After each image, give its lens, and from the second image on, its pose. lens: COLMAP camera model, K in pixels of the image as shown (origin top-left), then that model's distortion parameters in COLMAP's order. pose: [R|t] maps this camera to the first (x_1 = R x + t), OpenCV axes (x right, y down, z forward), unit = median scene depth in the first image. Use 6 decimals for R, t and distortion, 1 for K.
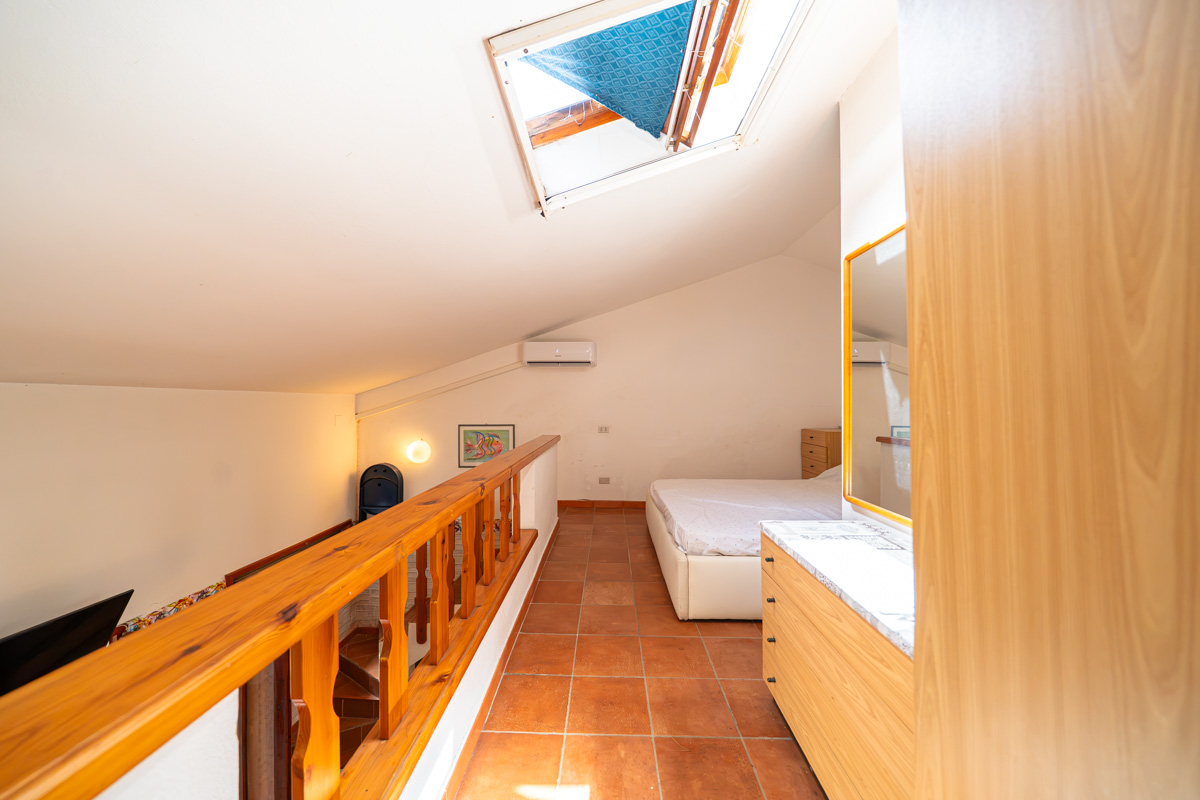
lens RADIAL K [[410.1, 0, 600.4], [0, 410.1, 400.8], [0, 0, 1]] dist [-0.005415, 0.000143]
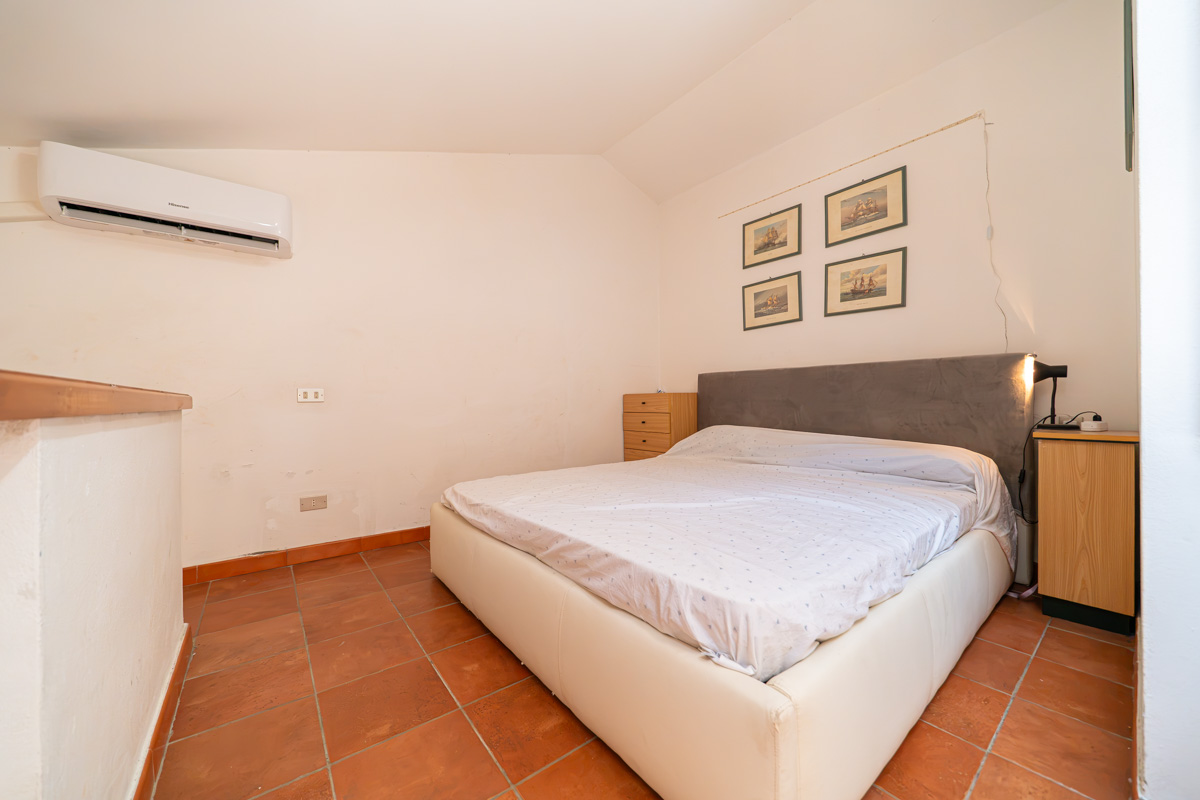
lens RADIAL K [[438.8, 0, 600.0], [0, 438.8, 400.0], [0, 0, 1]] dist [-0.001366, -0.000131]
pose [[0.773362, -0.003390, 0.633956, -0.056671], [0.002551, 0.999994, 0.002235, 0.078303], [-0.633960, -0.000111, 0.773366, 0.413426]]
